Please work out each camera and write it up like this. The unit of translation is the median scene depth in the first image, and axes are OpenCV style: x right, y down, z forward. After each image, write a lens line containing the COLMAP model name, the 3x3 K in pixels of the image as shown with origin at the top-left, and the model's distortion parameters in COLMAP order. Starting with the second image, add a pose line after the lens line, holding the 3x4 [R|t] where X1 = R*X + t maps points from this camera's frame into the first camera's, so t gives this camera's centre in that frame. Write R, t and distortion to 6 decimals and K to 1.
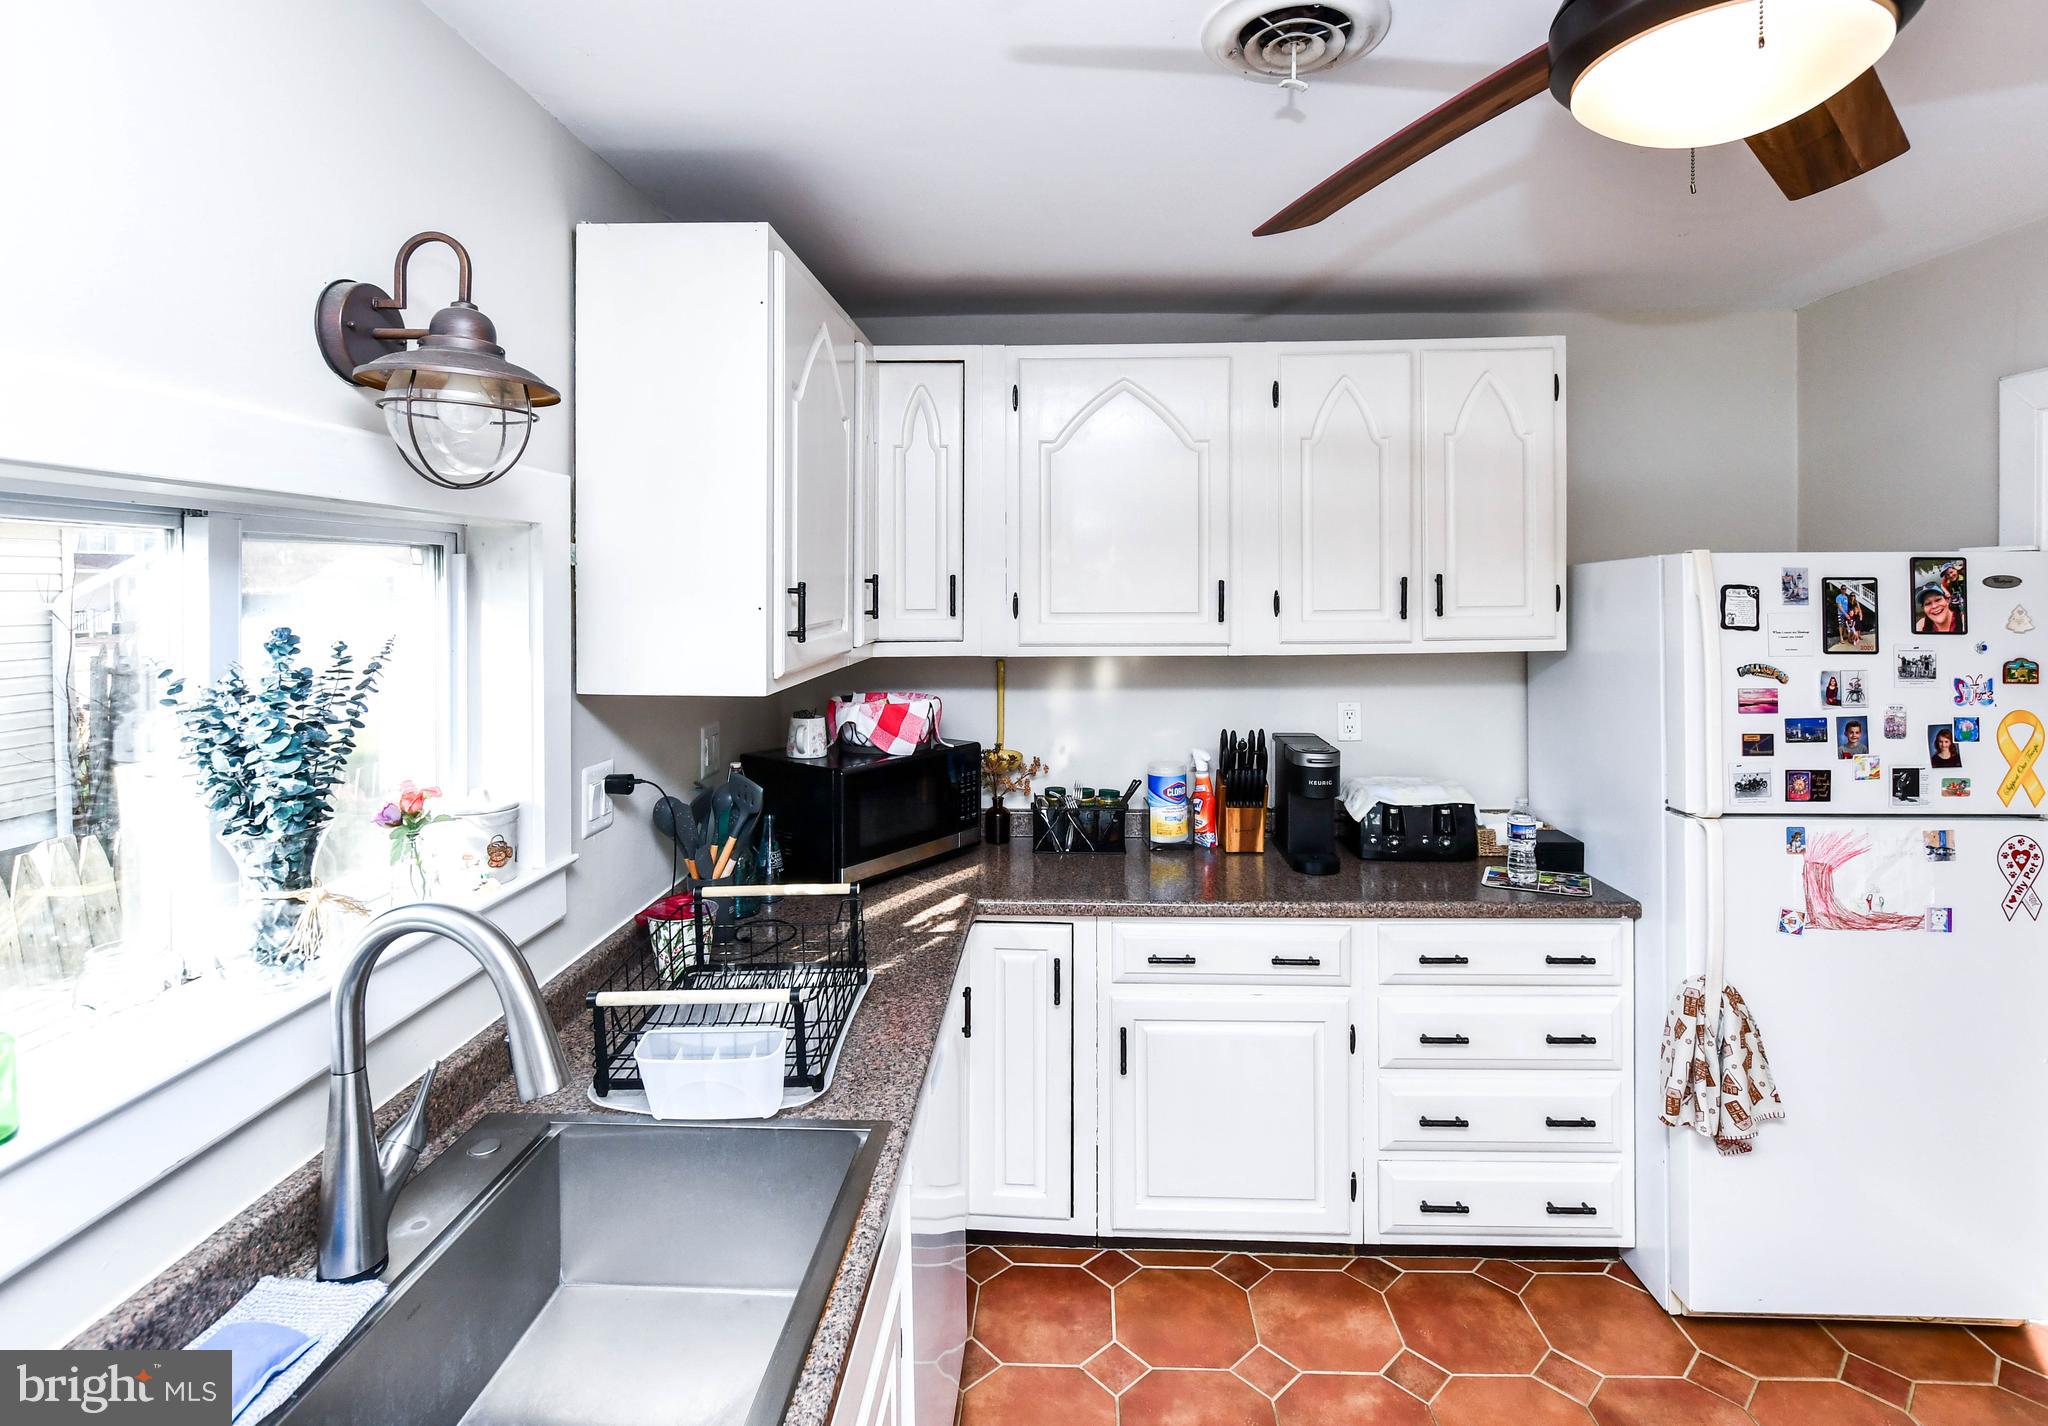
lens RADIAL K [[967.5, 0, 1032.3], [0, 967.5, 596.3], [0, 0, 1]] dist [-0.005256, -0.000701]
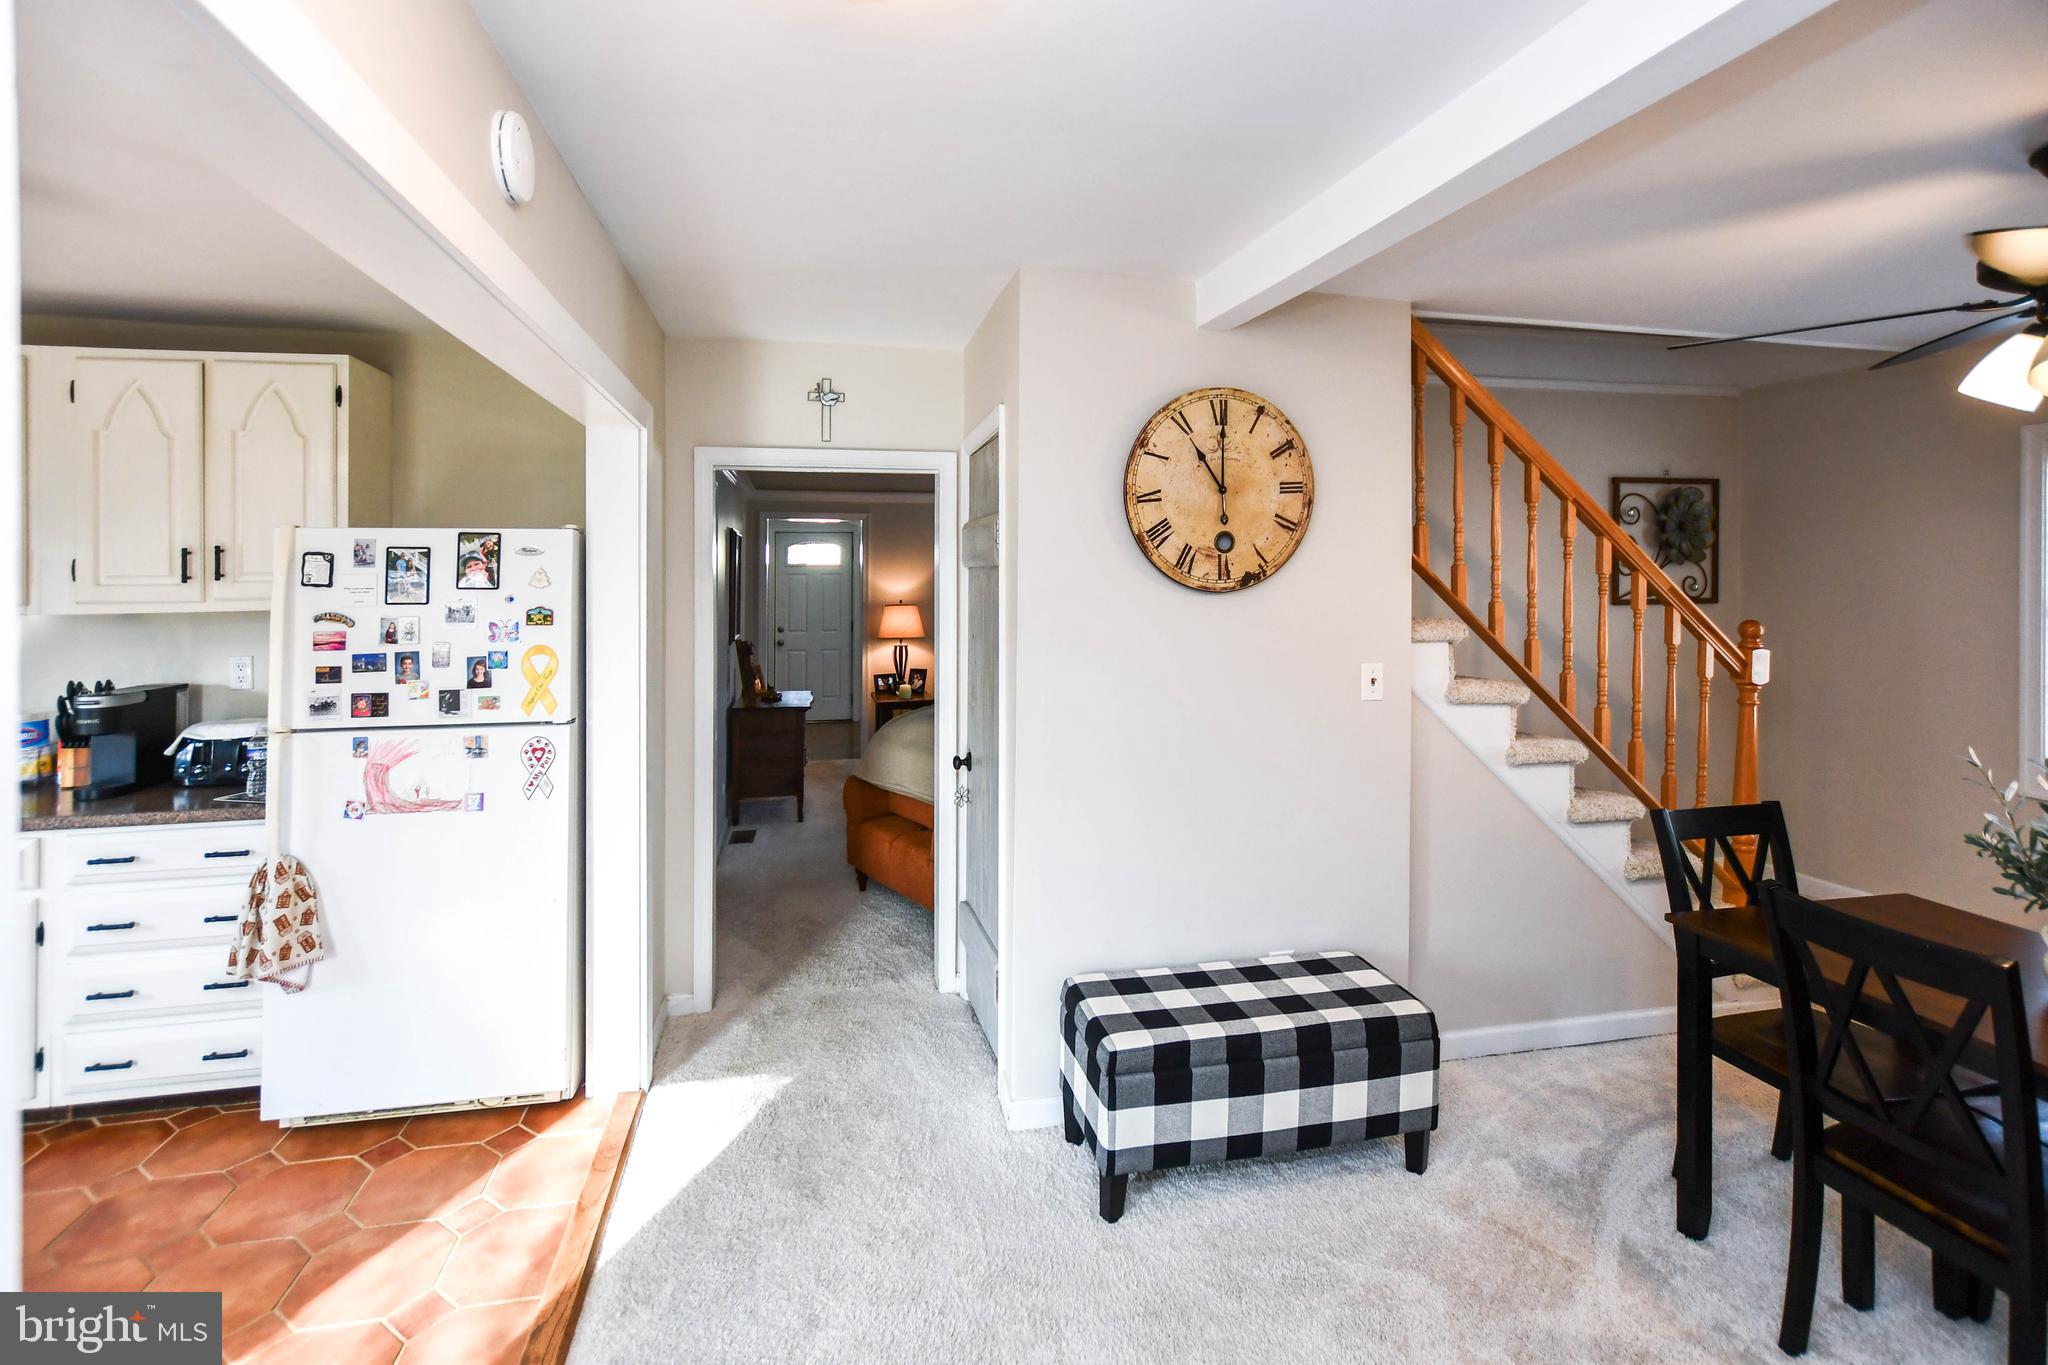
lens RADIAL K [[913.7, 0, 993.9], [0, 913.7, 573.0], [0, 0, 1]] dist [-0.008167, -0.000565]
pose [[0.969196, 0.002527, 0.246278, 1.324361], [0.001685, 0.999856, -0.016890, 0.038942], [-0.246286, 0.016784, 0.969052, -0.414282]]
